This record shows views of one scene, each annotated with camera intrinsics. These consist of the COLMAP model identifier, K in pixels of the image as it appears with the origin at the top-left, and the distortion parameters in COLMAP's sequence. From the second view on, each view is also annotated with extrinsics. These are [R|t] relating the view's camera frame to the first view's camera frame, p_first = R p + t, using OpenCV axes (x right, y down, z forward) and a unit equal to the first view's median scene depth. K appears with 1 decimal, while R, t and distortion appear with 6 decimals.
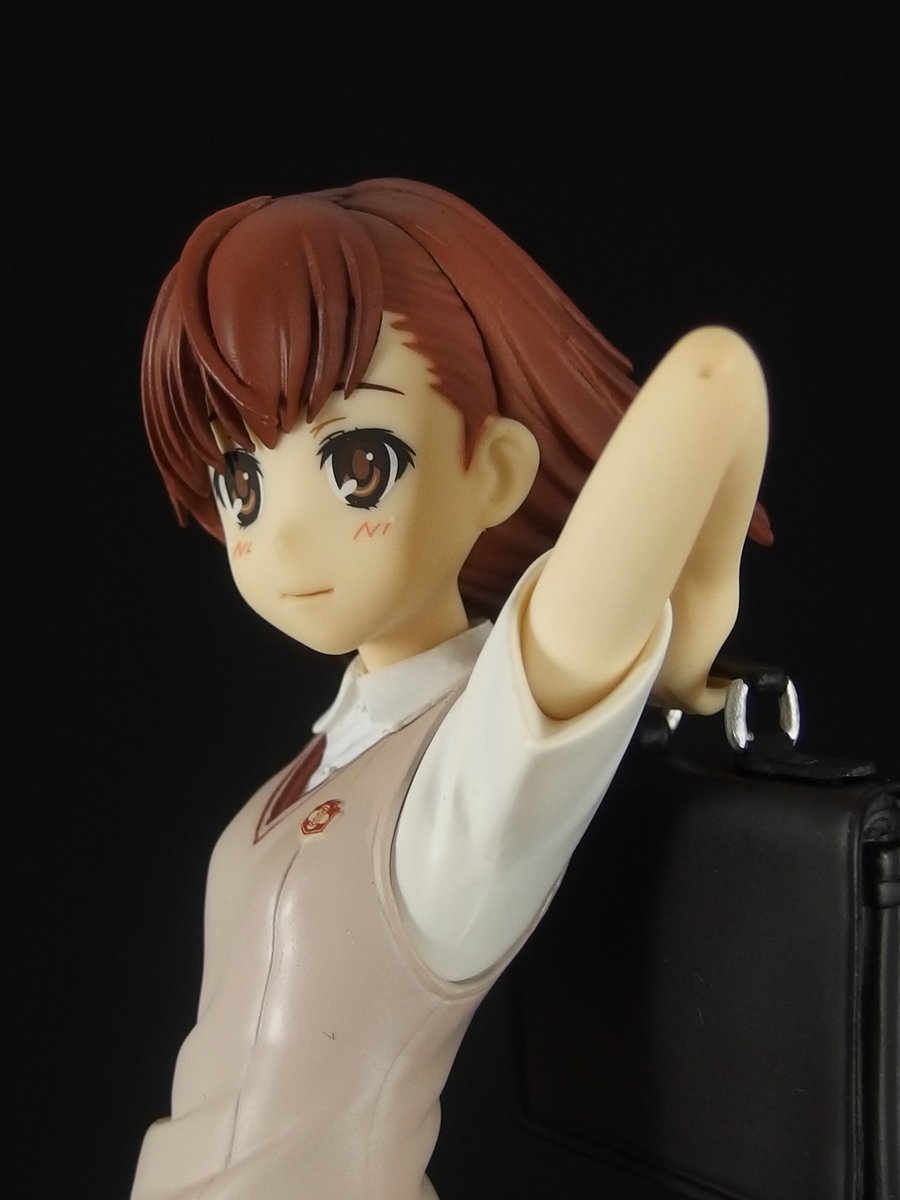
lens RADIAL K [[1987.4, 0, 449.8], [0, 1987.4, 612.3], [0, 0, 1]] dist [-0.051880, 0.000000]
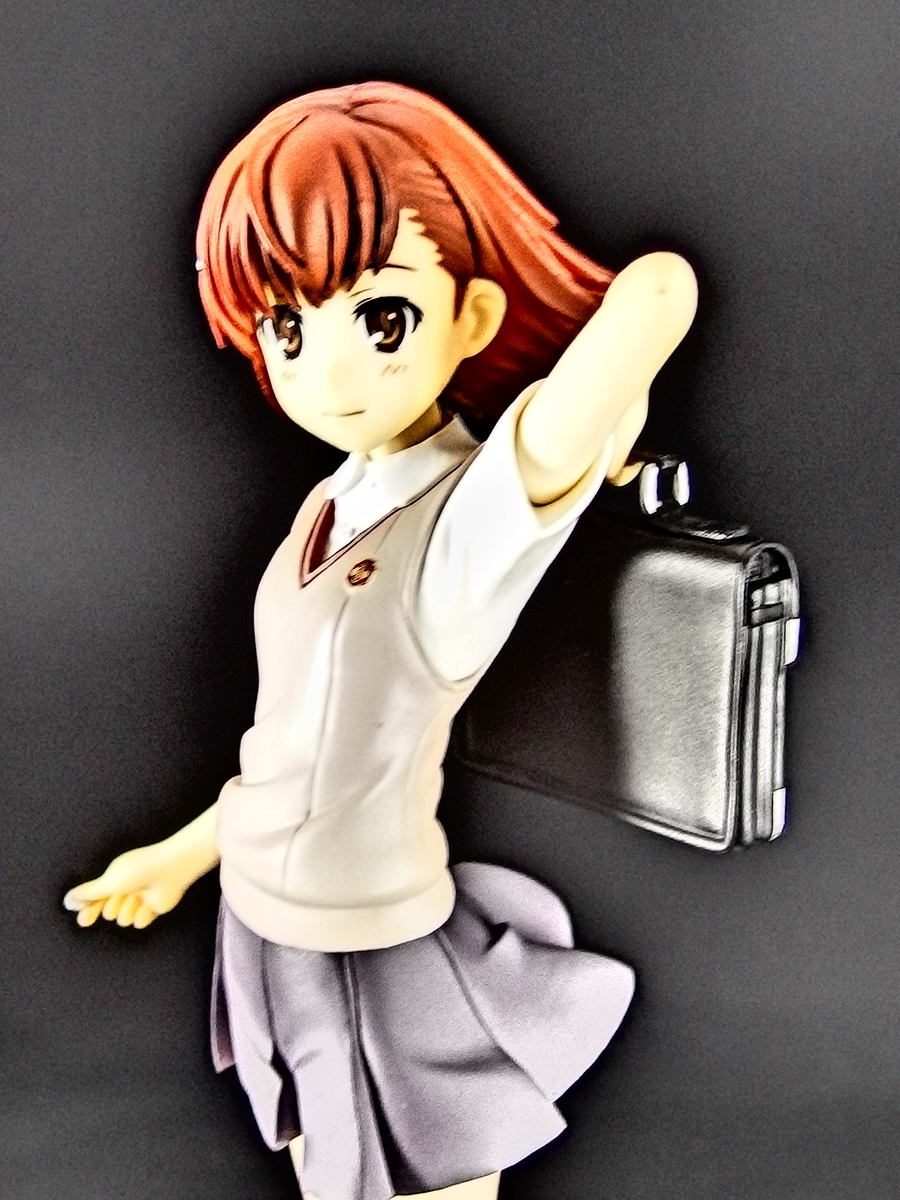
lens RADIAL K [[1987.4, 0, 448.8], [0, 1987.4, 605.6], [0, 0, 1]] dist [-0.051880, 0.000000]
pose [[0.982109, -0.052374, 0.180883, -0.259533], [0.009996, 0.973691, 0.227653, -0.194297], [-0.188047, -0.221772, 0.956794, -0.366221]]
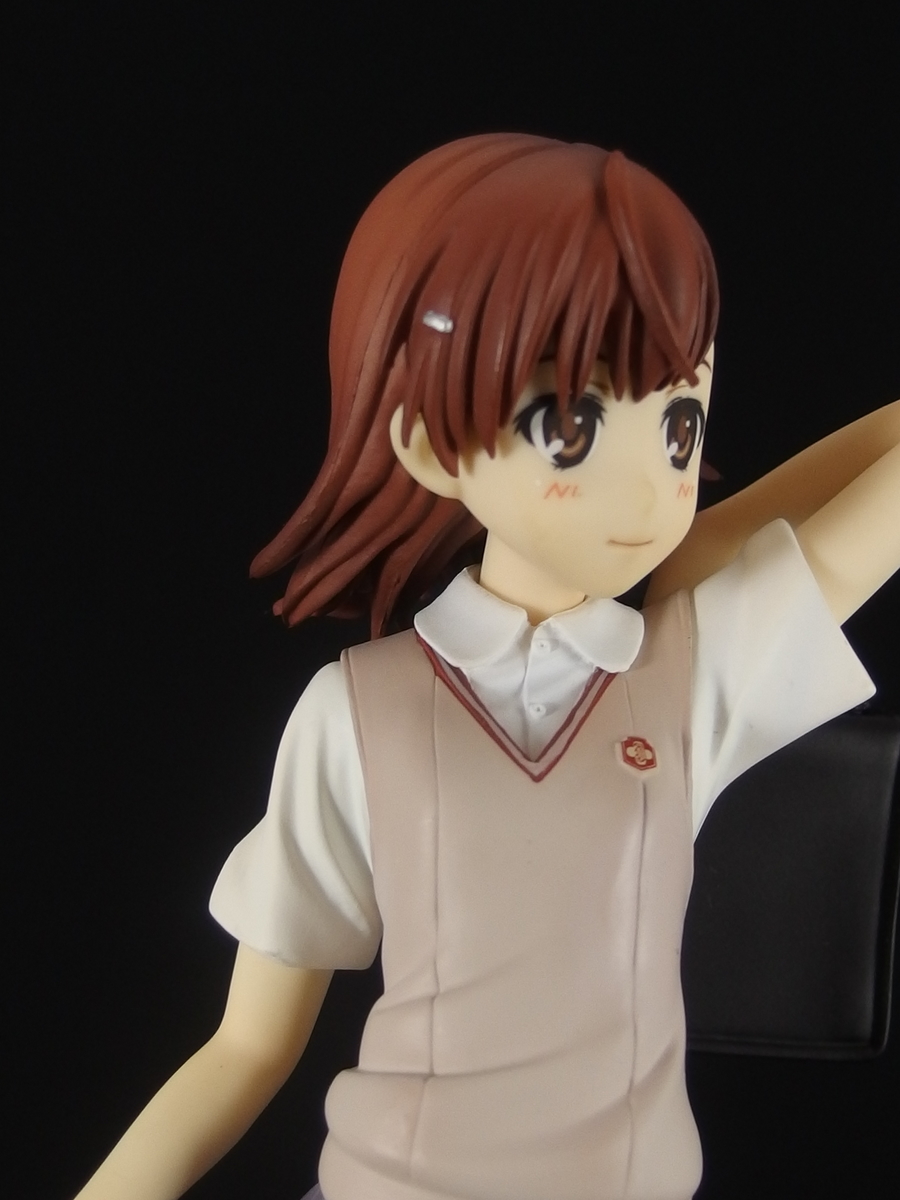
lens RADIAL K [[1987.4, 0, 454.1], [0, 1987.4, 588.0], [0, 0, 1]] dist [-0.051880, 0.000000]
pose [[0.409394, 0.032170, 0.911790, -1.082563], [-0.084307, 0.996436, 0.002697, 0.019900], [-0.908454, -0.077974, 0.410647, 0.655672]]
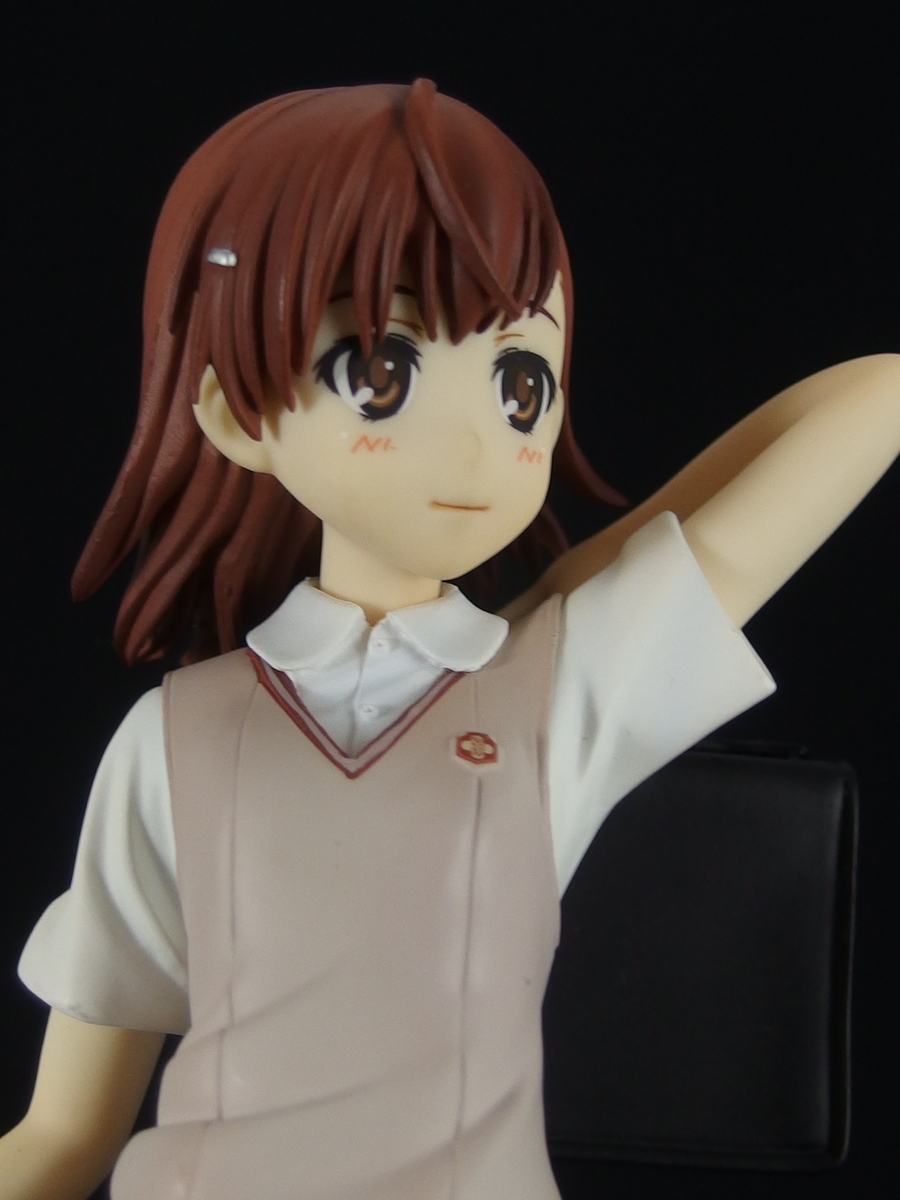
lens RADIAL K [[1987.4, 0, 441.1], [0, 1987.4, 600.4], [0, 0, 1]] dist [-0.051880, 0.000000]
pose [[0.506703, 0.179245, 0.843281, -0.854424], [-0.060788, 0.983141, -0.172447, 0.194769], [-0.859975, 0.036118, 0.509057, 0.544434]]
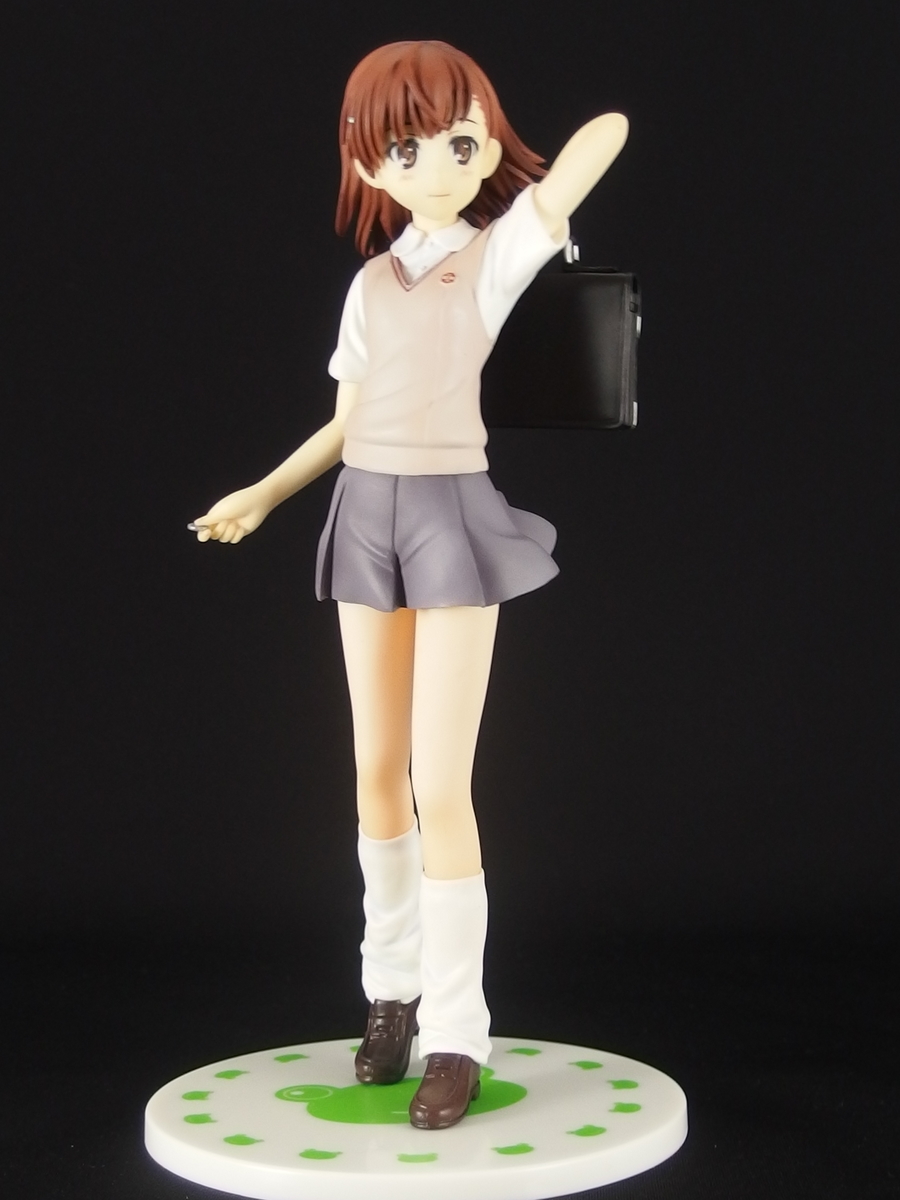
lens RADIAL K [[1987.4, 0, 452.8], [0, 1987.4, 612.8], [0, 0, 1]] dist [-0.051880, 0.000000]
pose [[0.780934, -0.030485, 0.623870, -1.763904], [-0.013496, 0.997752, 0.065647, 0.381011], [-0.624468, -0.059686, 0.778766, -1.143419]]
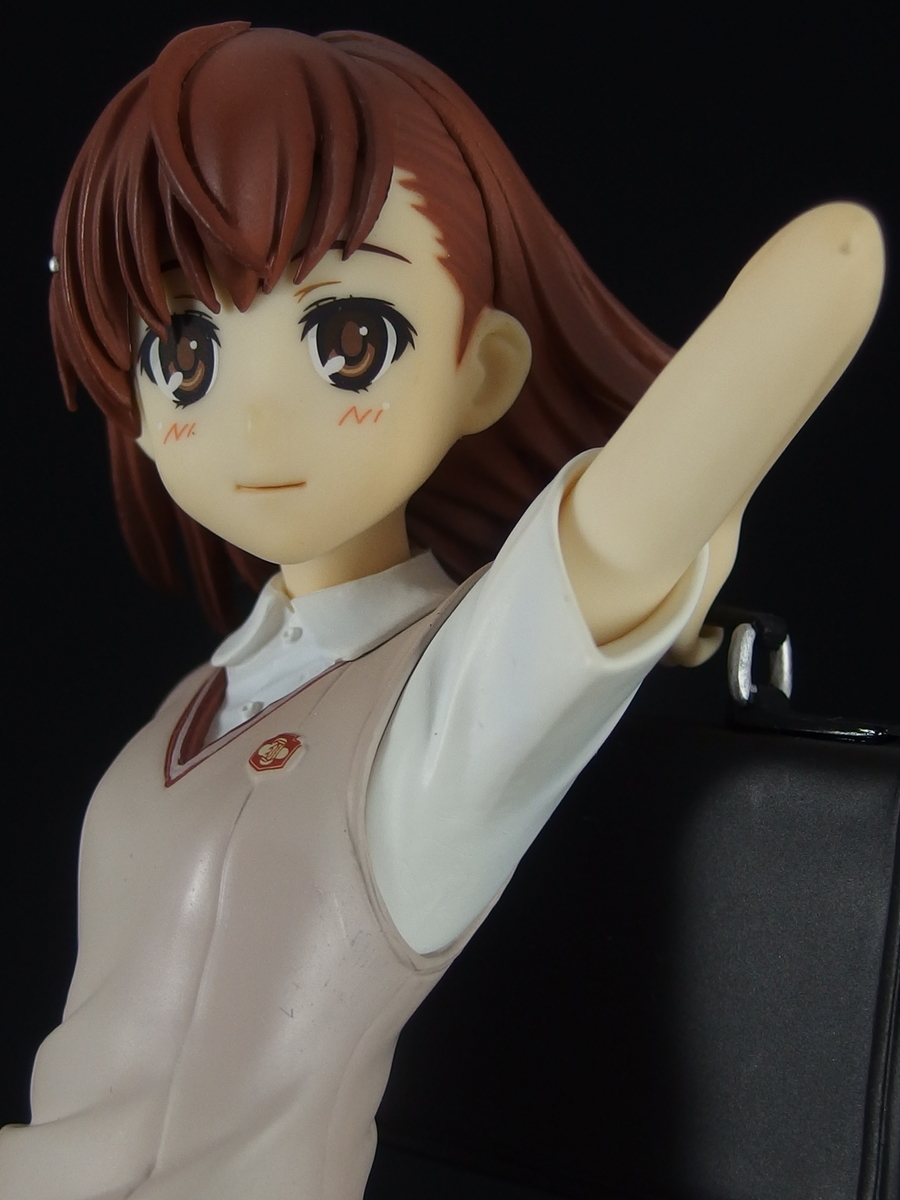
lens RADIAL K [[1987.4, 0, 440.4], [0, 1987.4, 597.6], [0, 0, 1]] dist [-0.051880, 0.000000]
pose [[0.955126, 0.080803, 0.284965, -0.240656], [-0.063623, 0.995582, -0.069053, 0.091585], [-0.289286, 0.047824, 0.956047, 0.180305]]
